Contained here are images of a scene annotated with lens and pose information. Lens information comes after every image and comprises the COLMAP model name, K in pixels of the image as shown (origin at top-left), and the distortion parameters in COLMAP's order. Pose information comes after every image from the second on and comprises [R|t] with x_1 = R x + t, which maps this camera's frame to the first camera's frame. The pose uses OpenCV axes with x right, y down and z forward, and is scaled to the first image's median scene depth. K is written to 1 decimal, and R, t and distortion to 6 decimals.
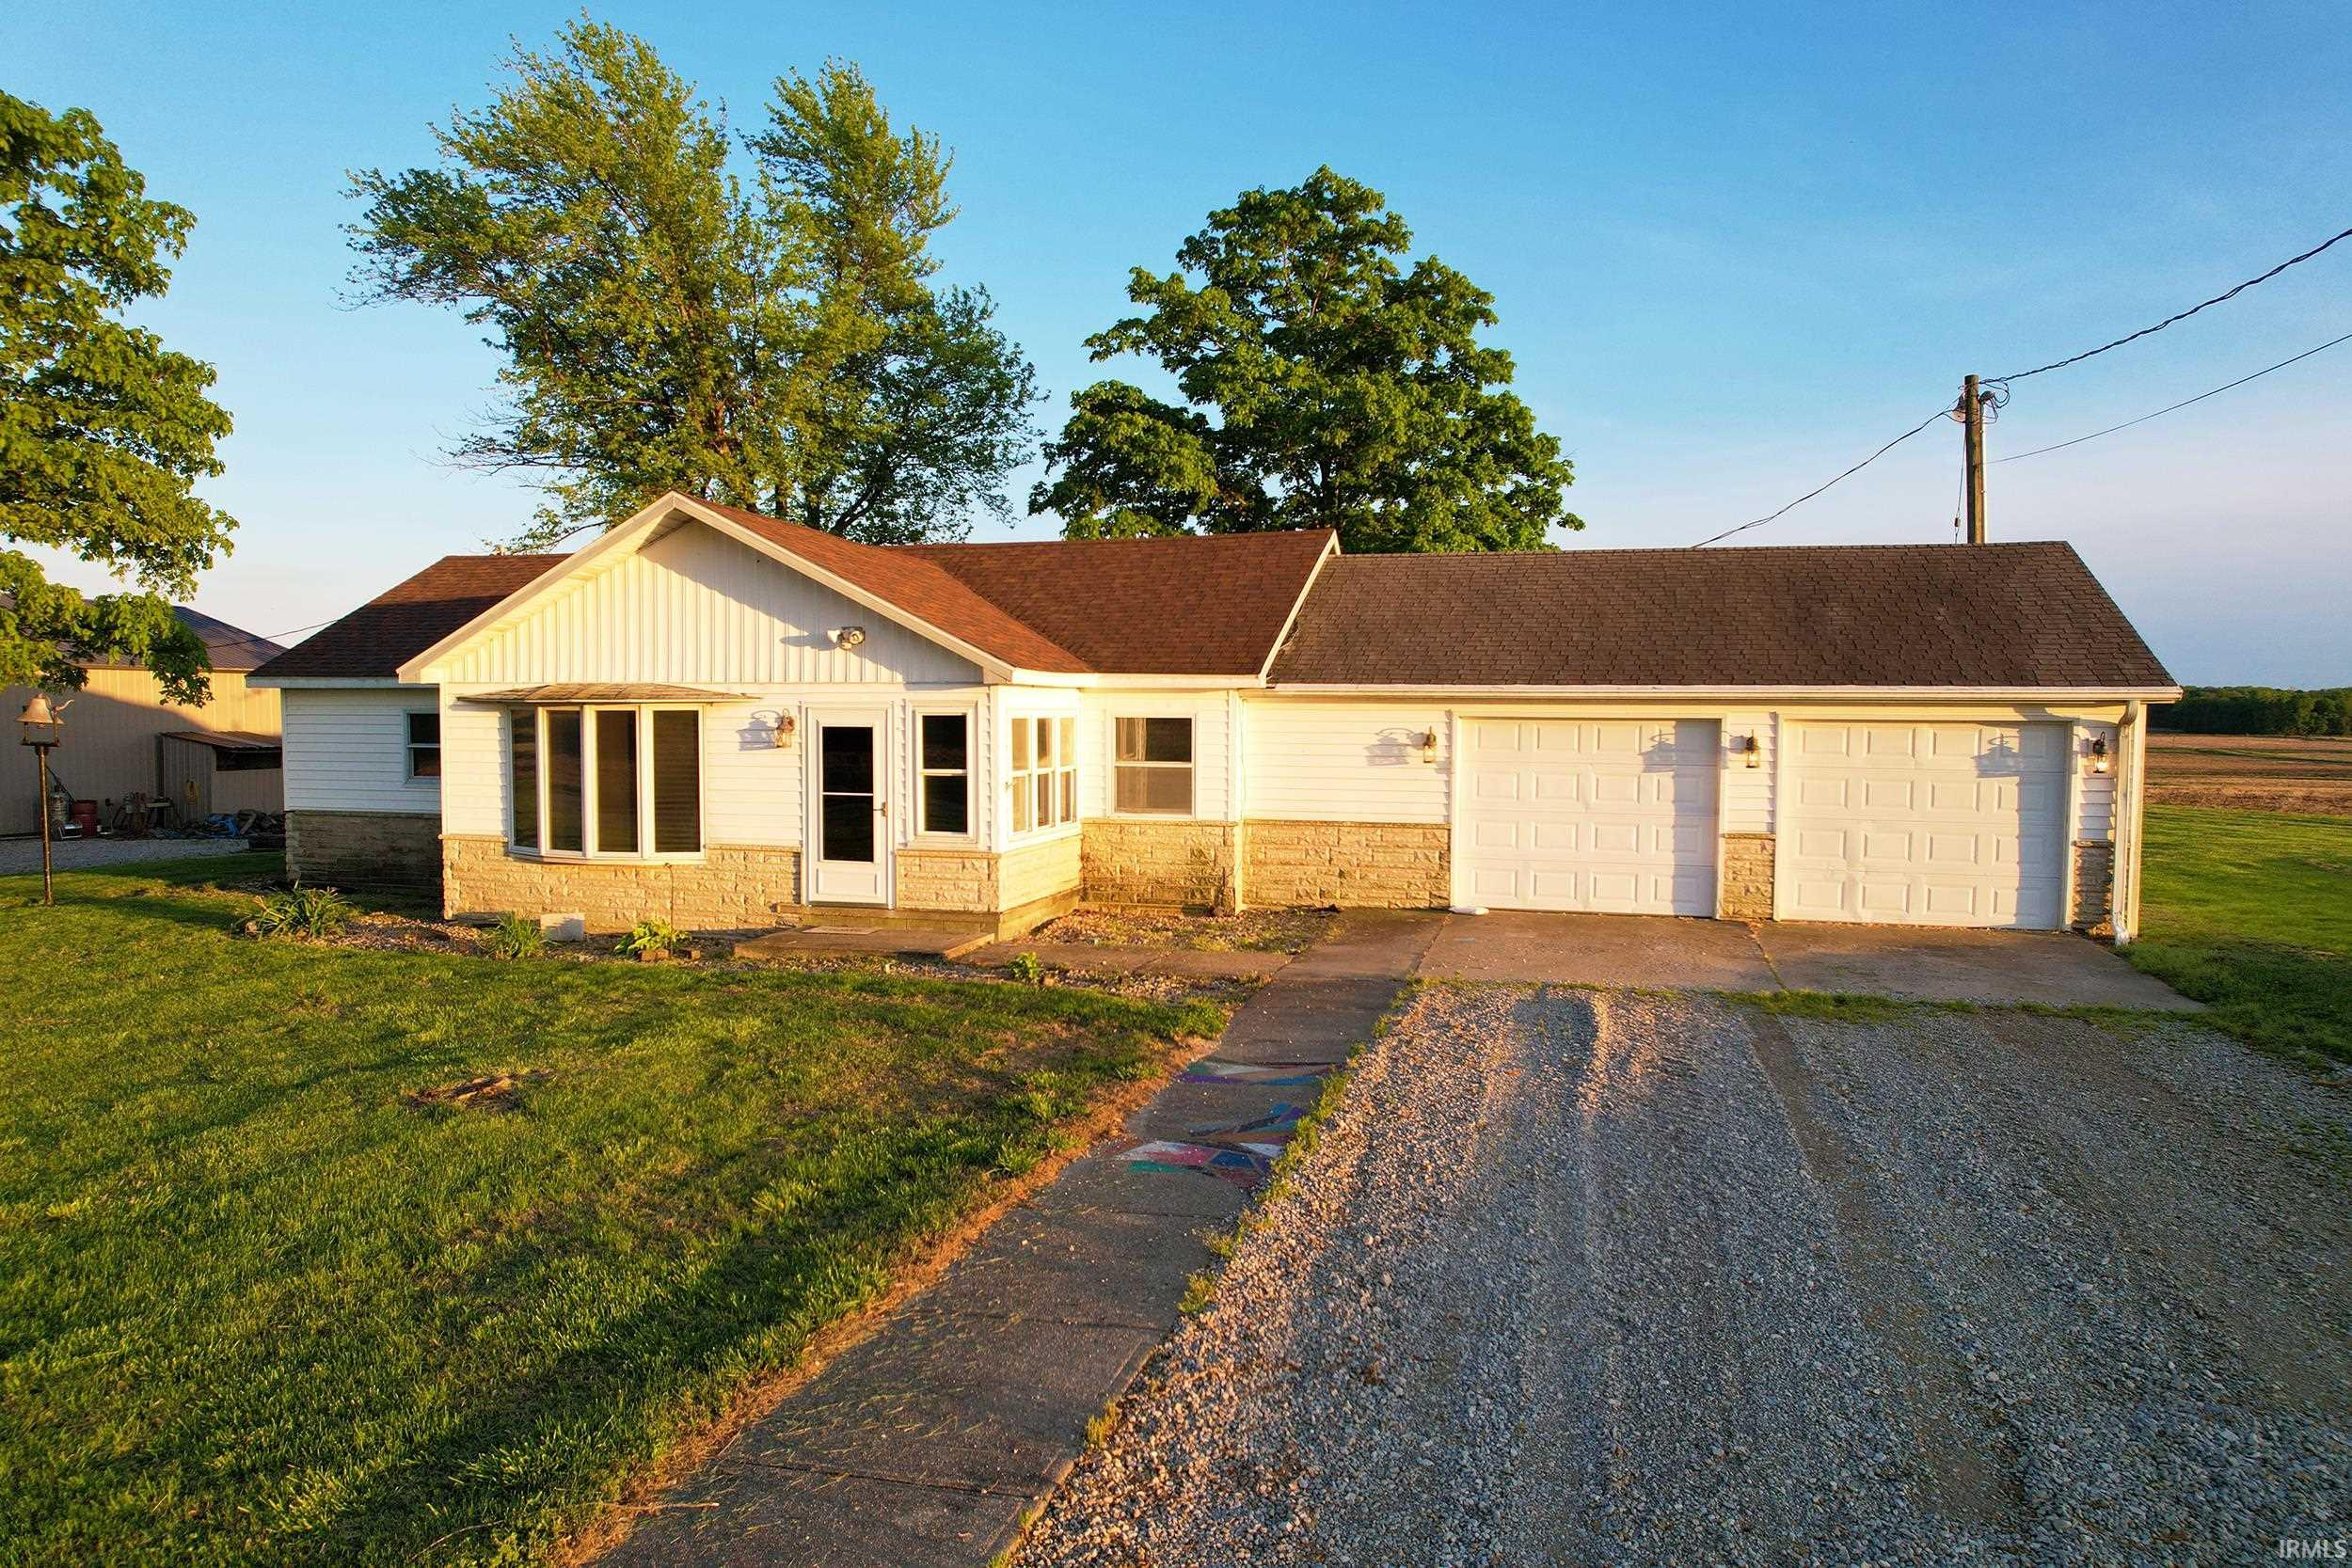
lens RADIAL K [[1496.4, 0, 1177.3], [0, 1496.4, 790.5], [0, 0, 1]] dist [-0.067292, 0.043050]
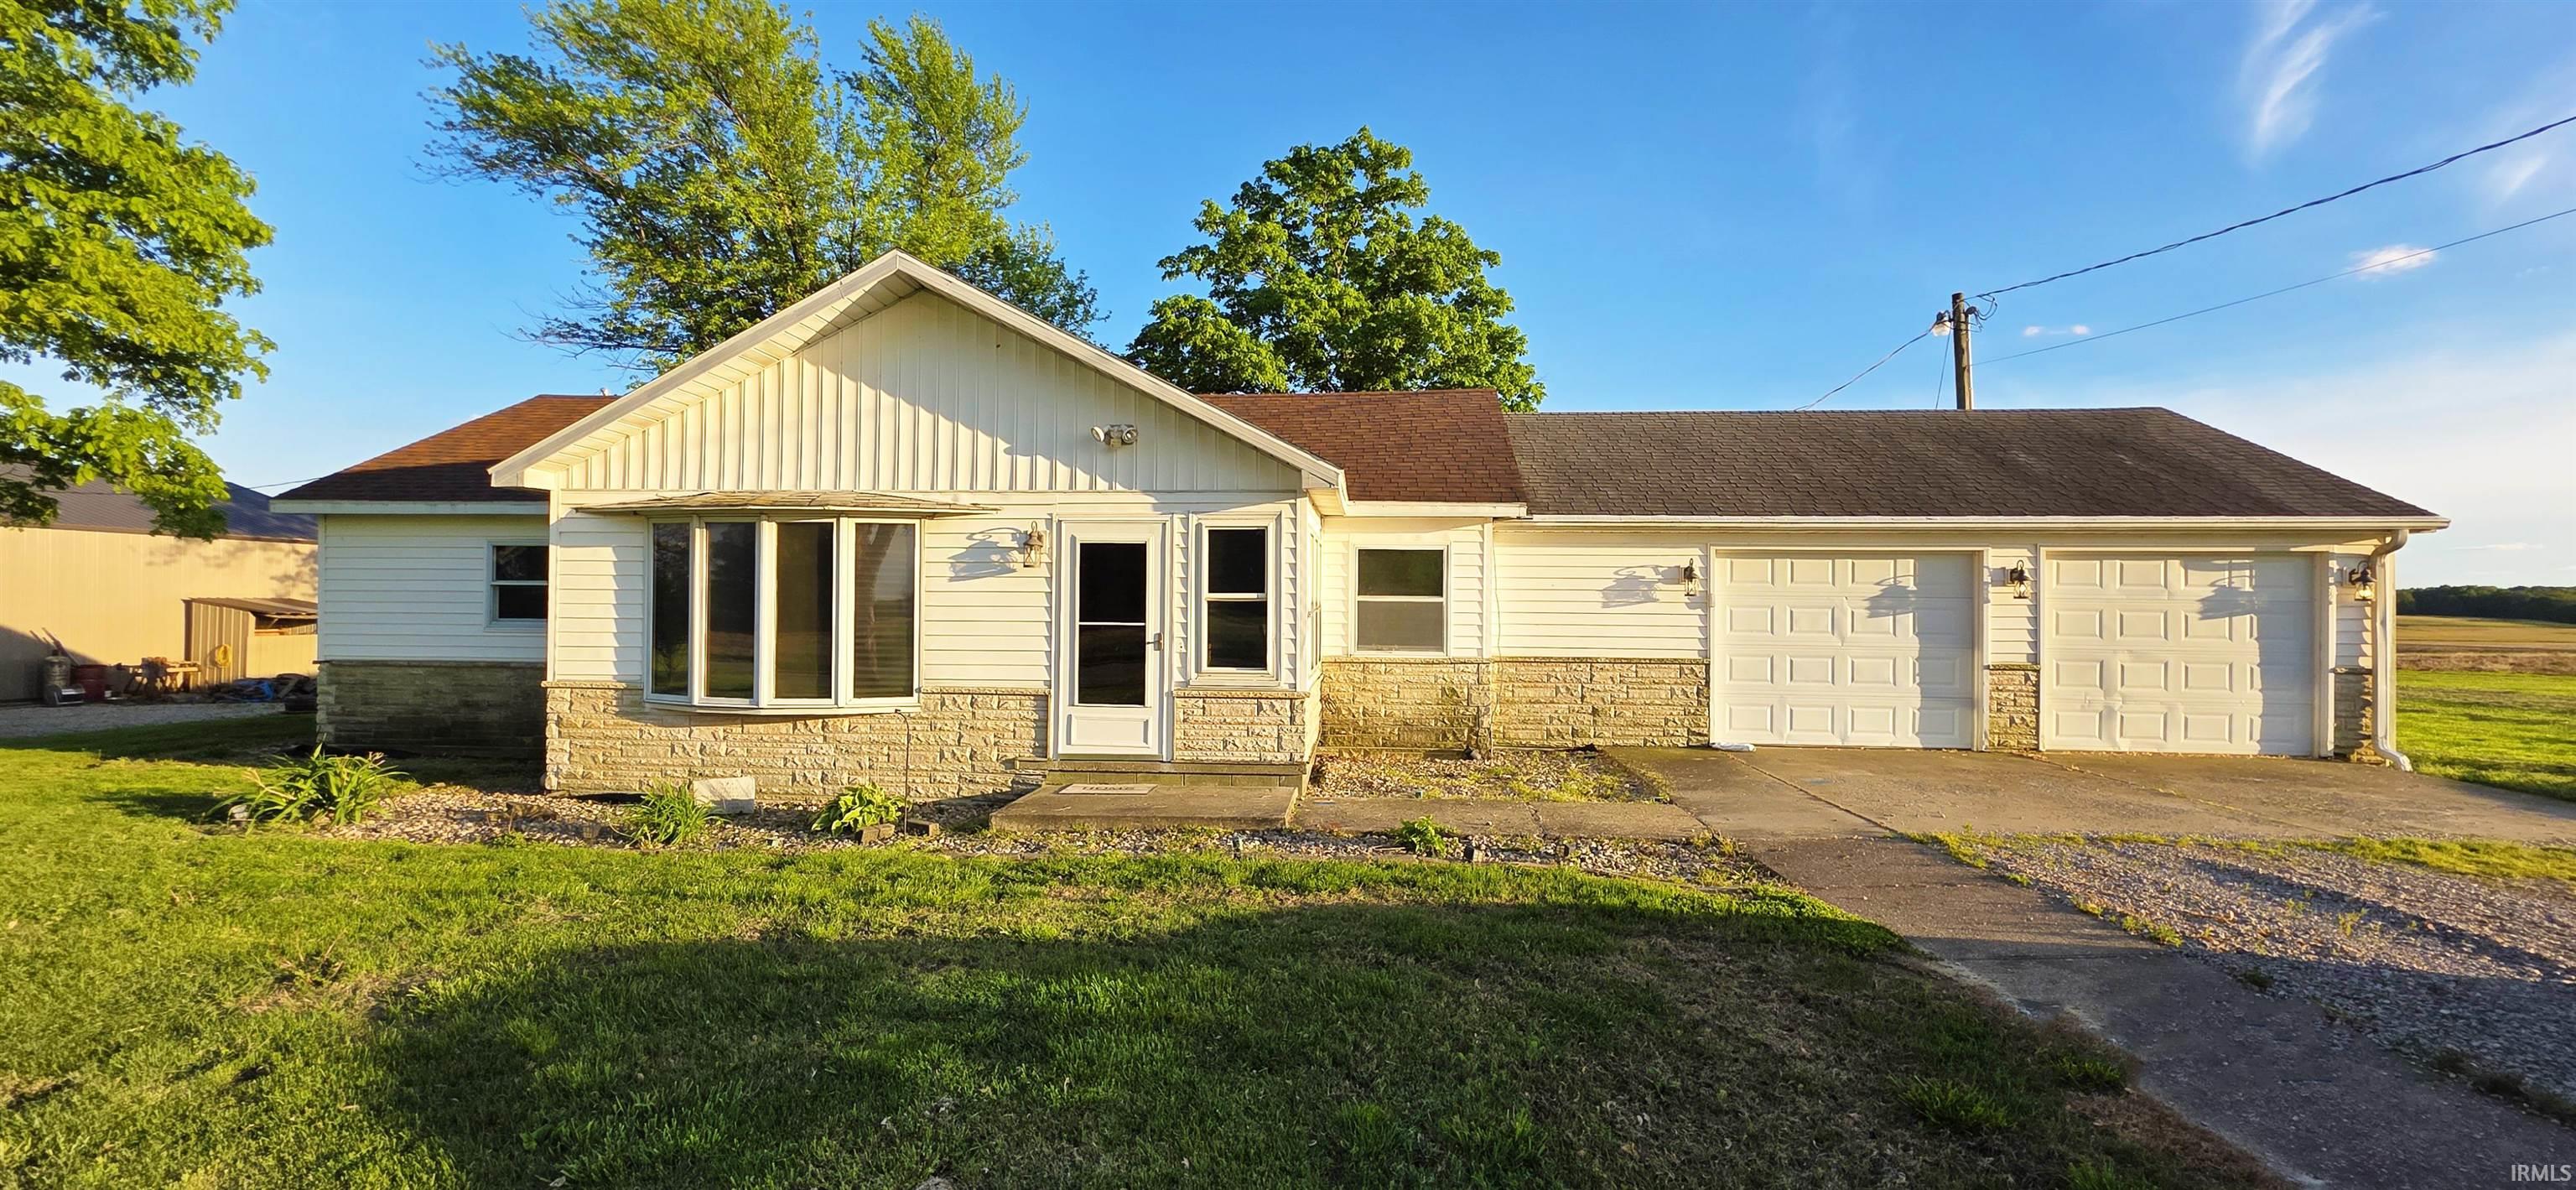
lens RADIAL K [[1028.8, 0, 1291.3], [0, 1028.8, 597.9], [0, 0, 1]] dist [0.000505, -0.002596]
pose [[0.980551, 0.005659, 0.196182, -0.216613], [0.006732, 0.998026, -0.062438, 0.022420], [-0.196148, 0.062544, 0.978578, 0.382910]]
